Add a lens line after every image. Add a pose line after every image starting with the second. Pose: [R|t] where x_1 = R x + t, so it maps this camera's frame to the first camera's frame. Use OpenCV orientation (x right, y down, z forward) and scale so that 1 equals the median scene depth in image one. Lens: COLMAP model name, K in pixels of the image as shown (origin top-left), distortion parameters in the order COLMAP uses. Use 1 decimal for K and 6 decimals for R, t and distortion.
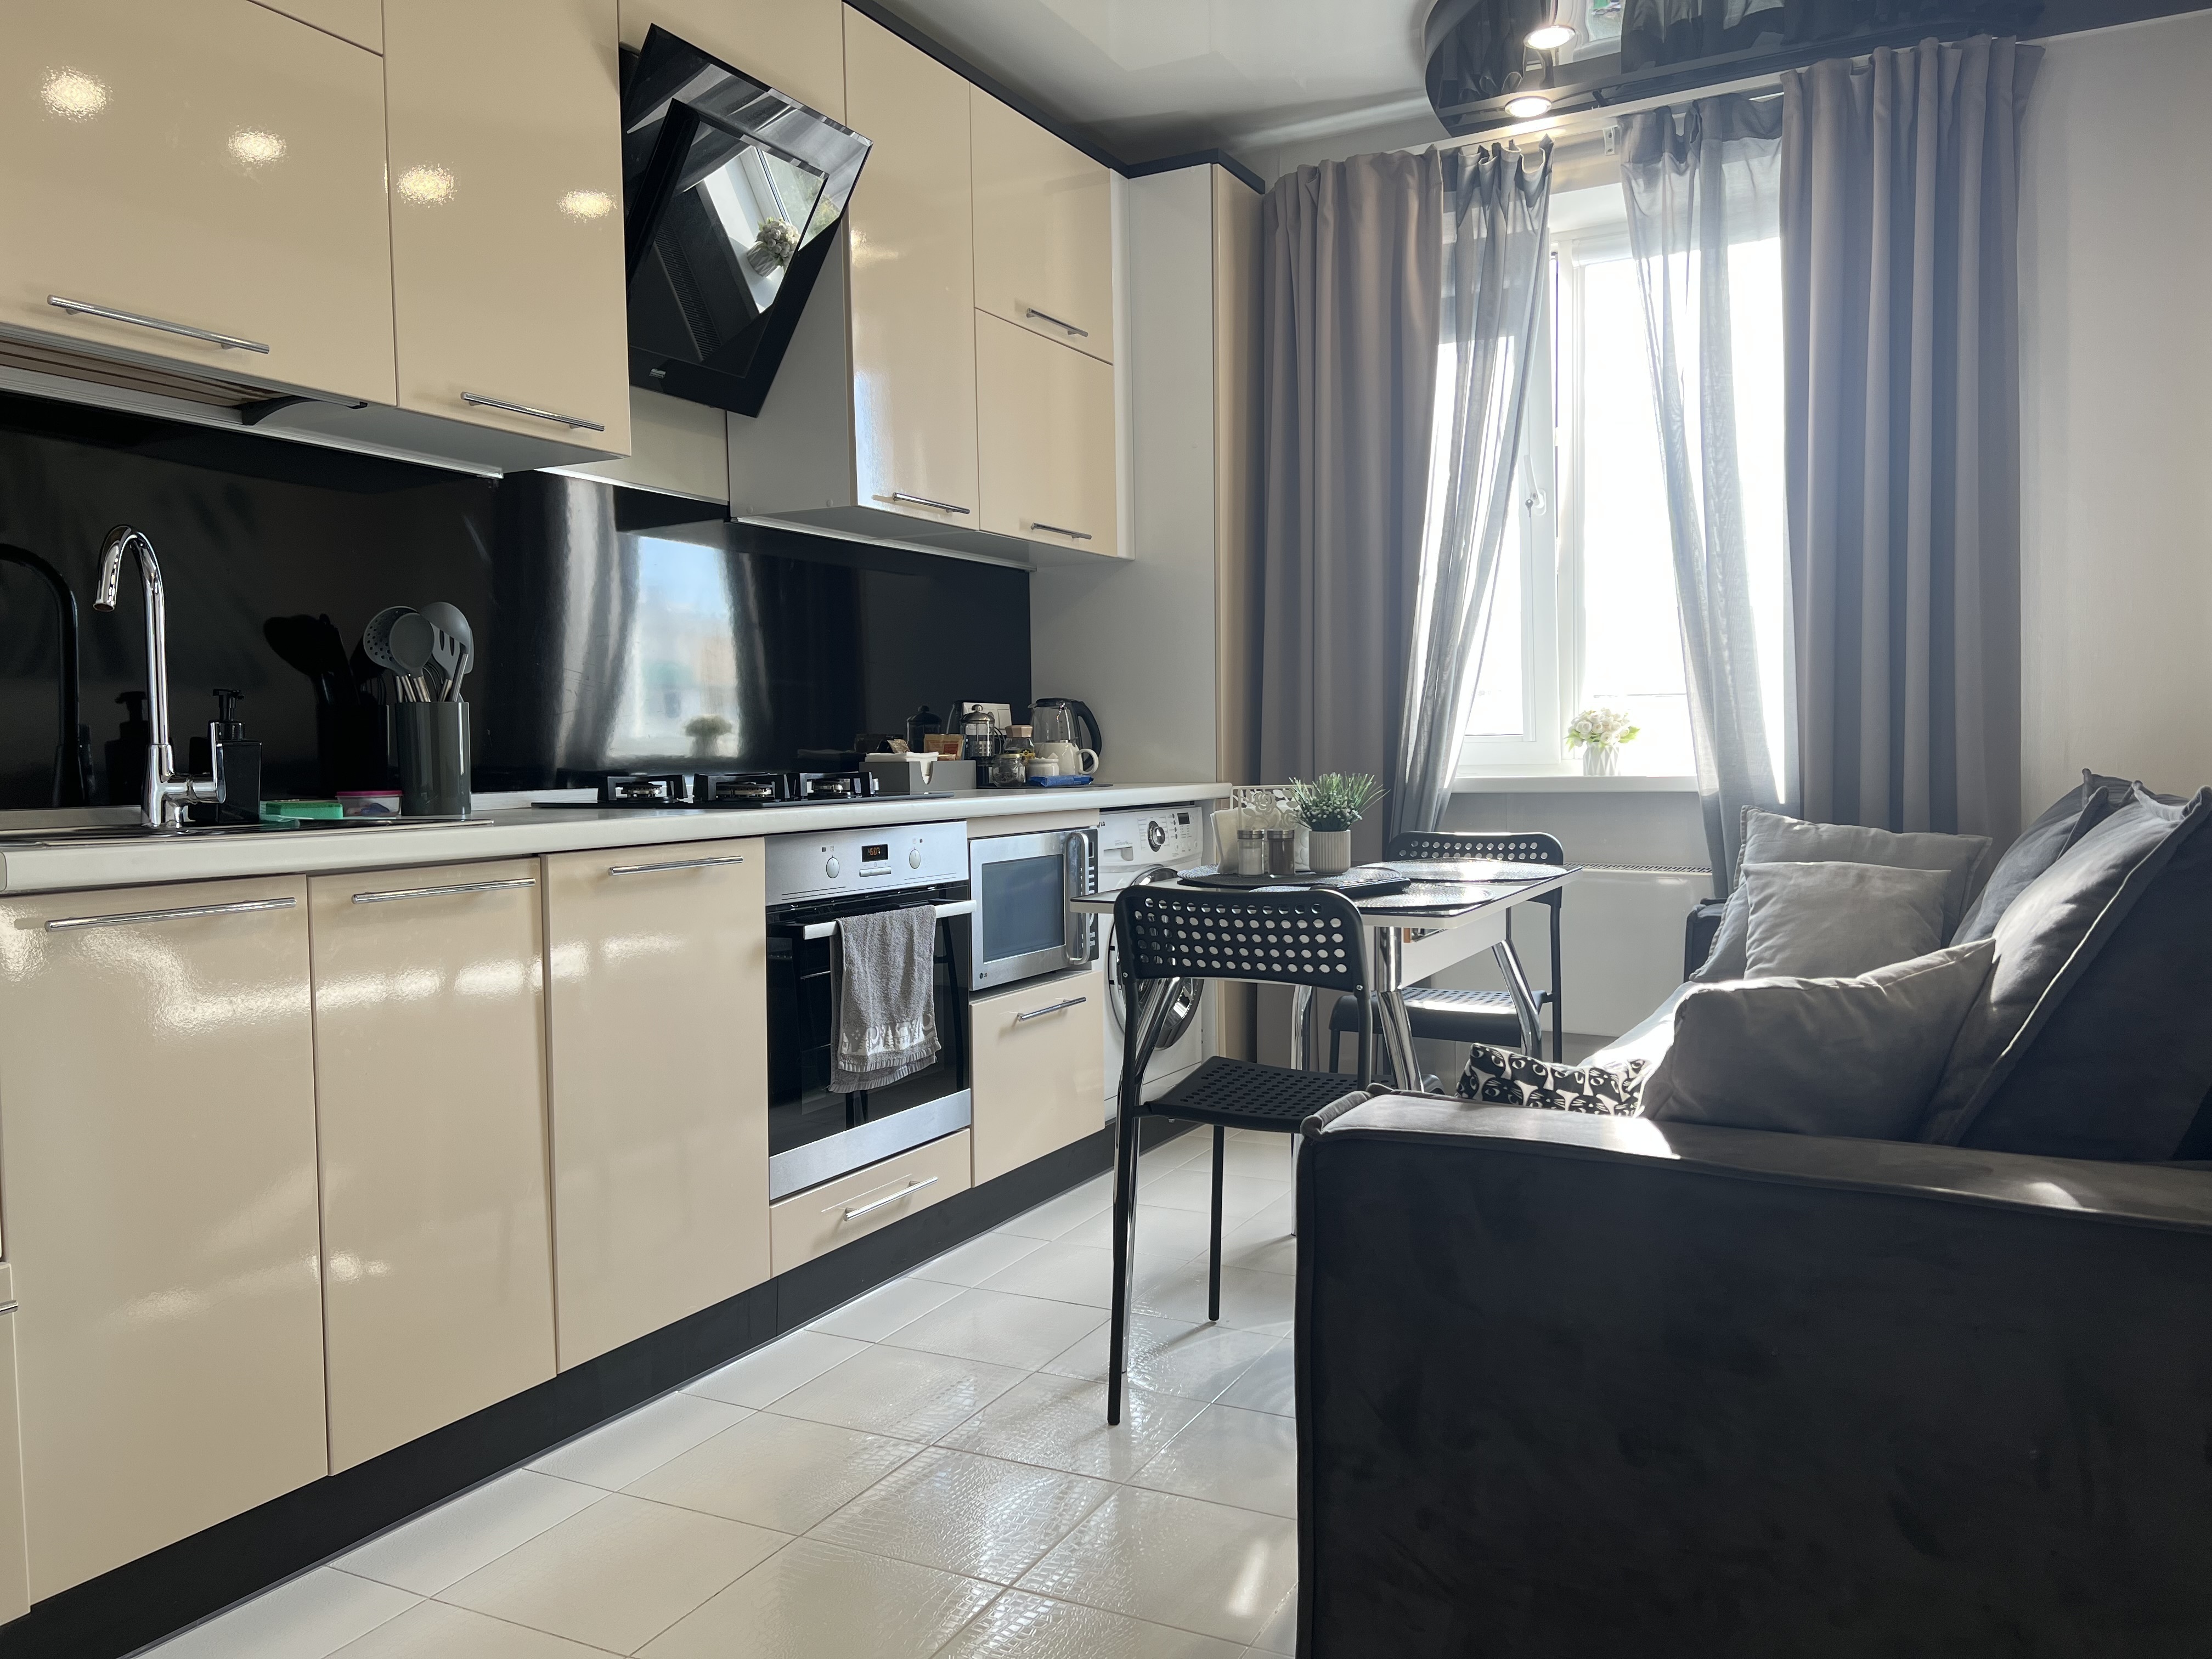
lens RADIAL K [[1647.5, 0, 1112.4], [0, 1647.5, 827.2], [0, 0, 1]] dist [0.067668, -0.082536]
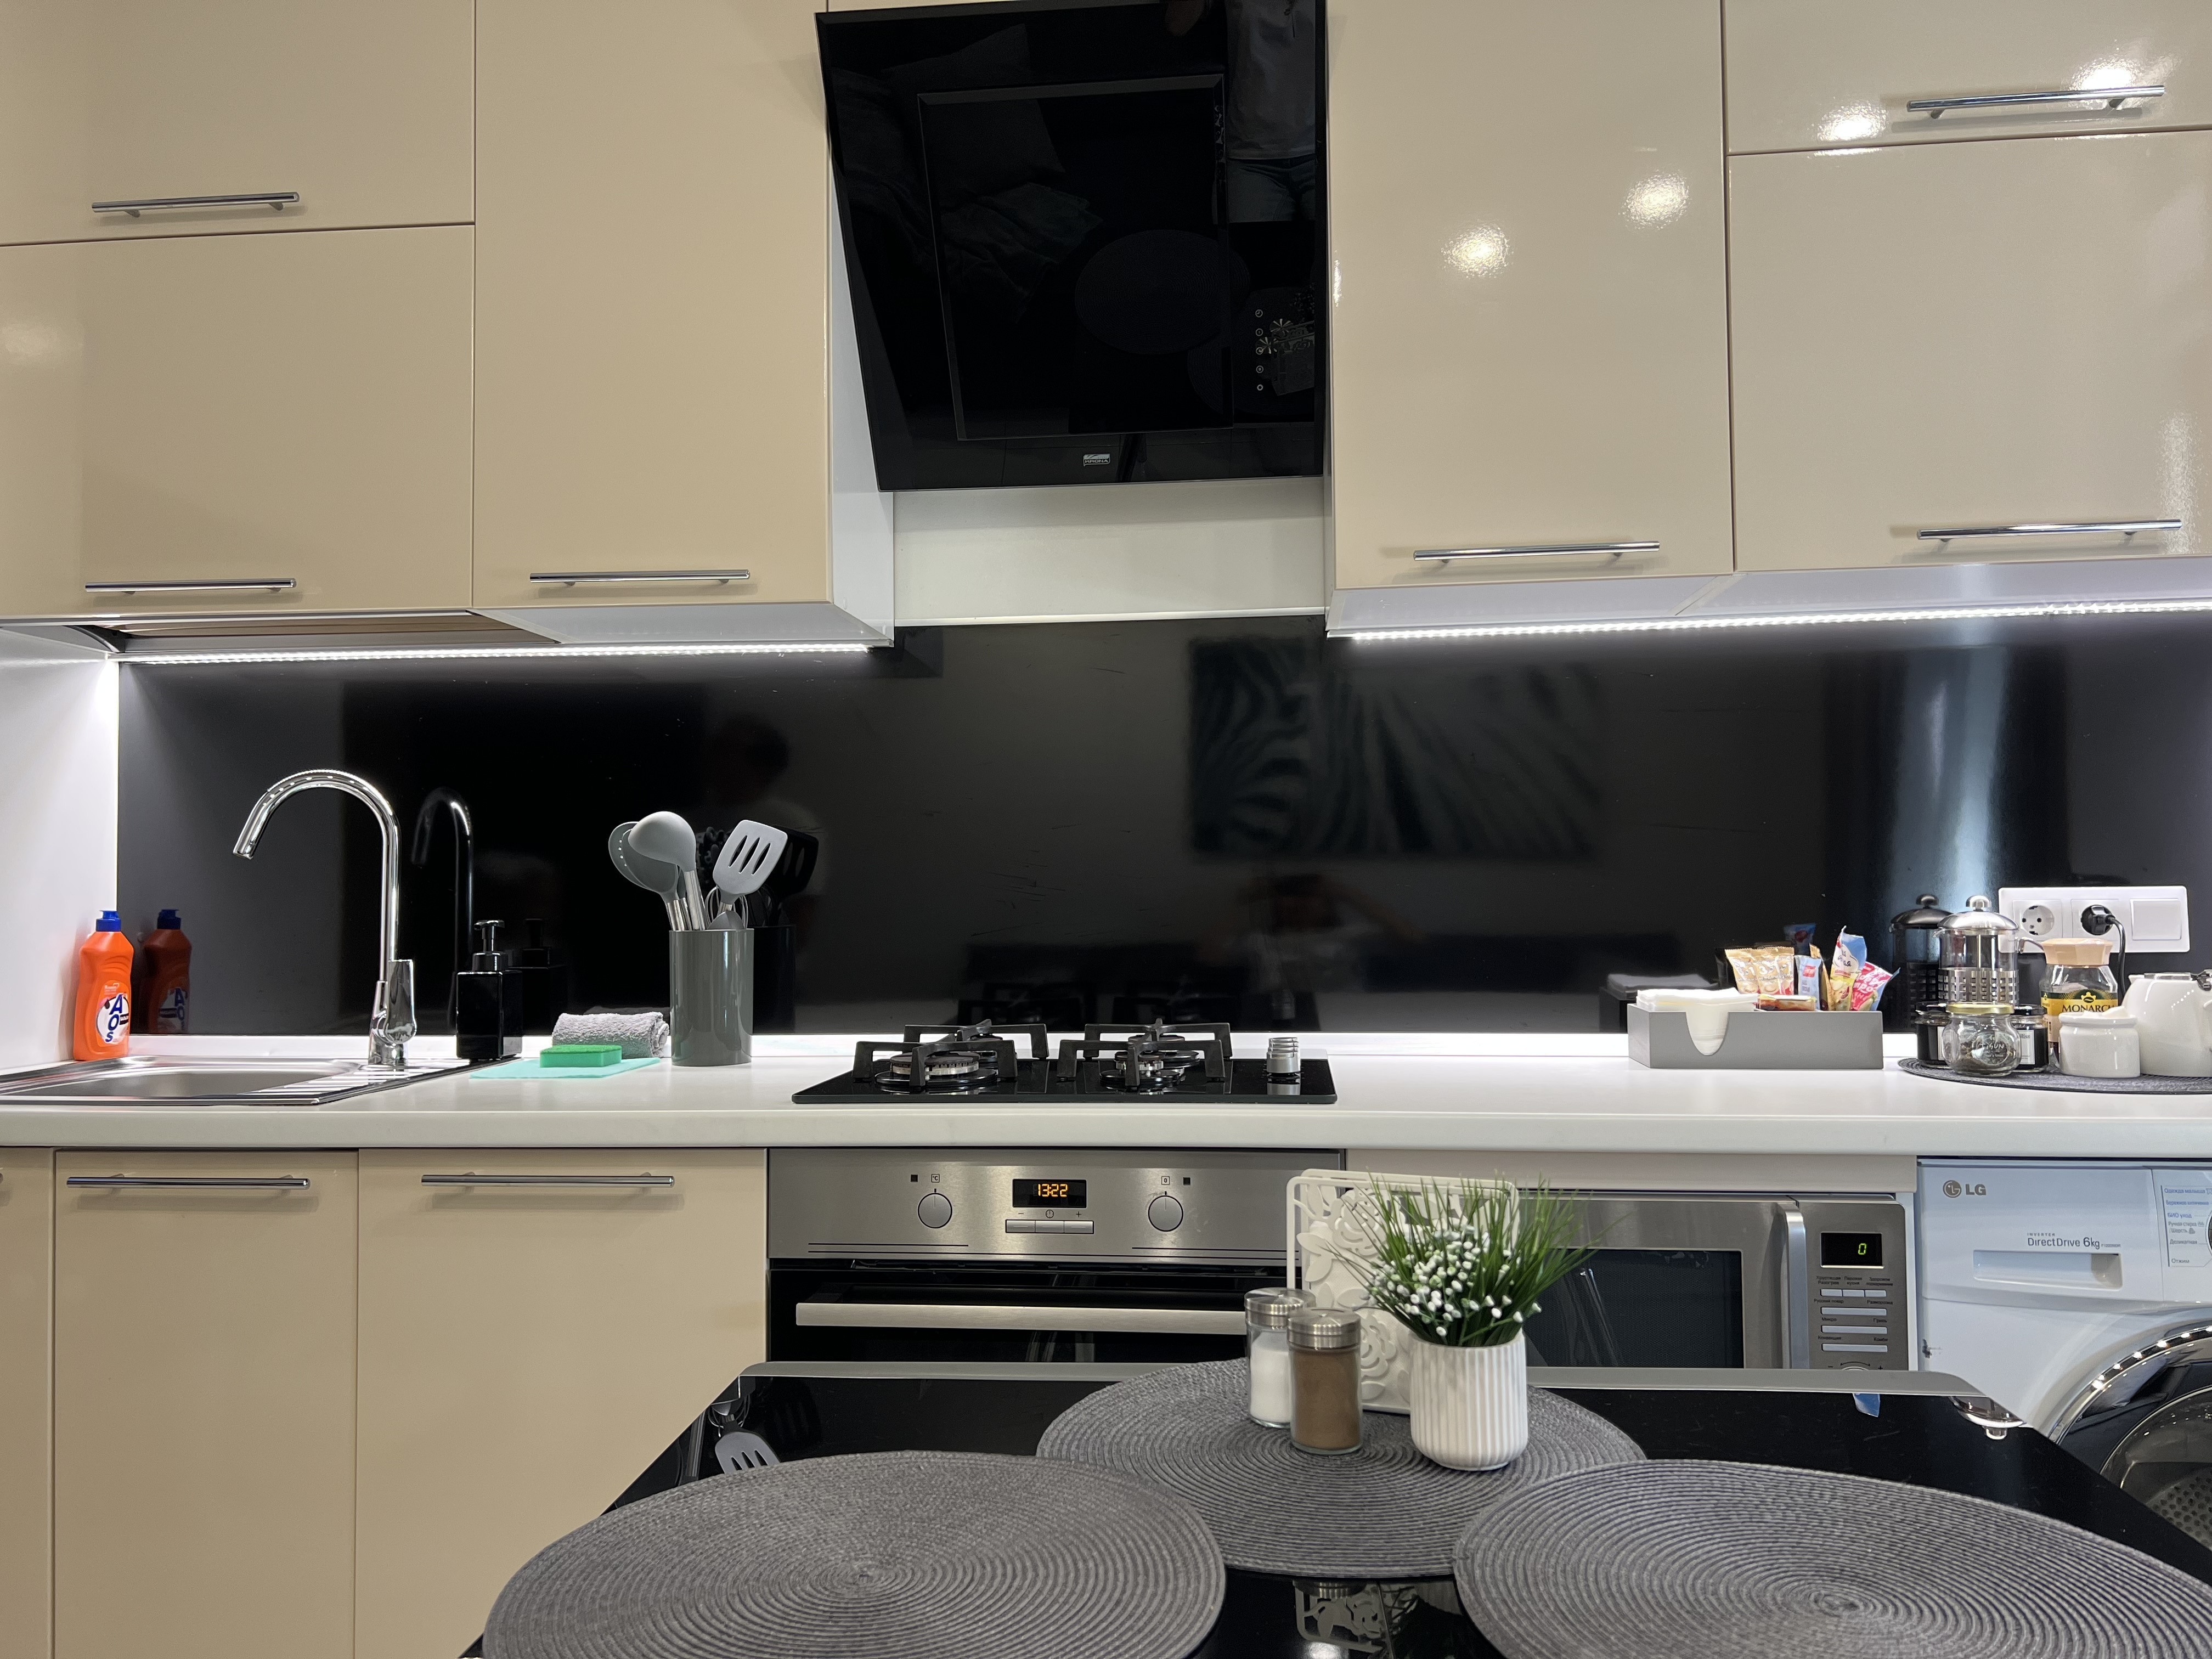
lens RADIAL K [[1654.8, 0, 1163.7], [0, 1654.8, 830.3], [0, 0, 1]] dist [0.031392, -0.001545]
pose [[0.380166, -0.020803, -0.924684, 0.378186], [-0.038662, 0.998516, -0.038359, -0.083428], [0.924110, 0.050332, 0.378798, 0.730985]]
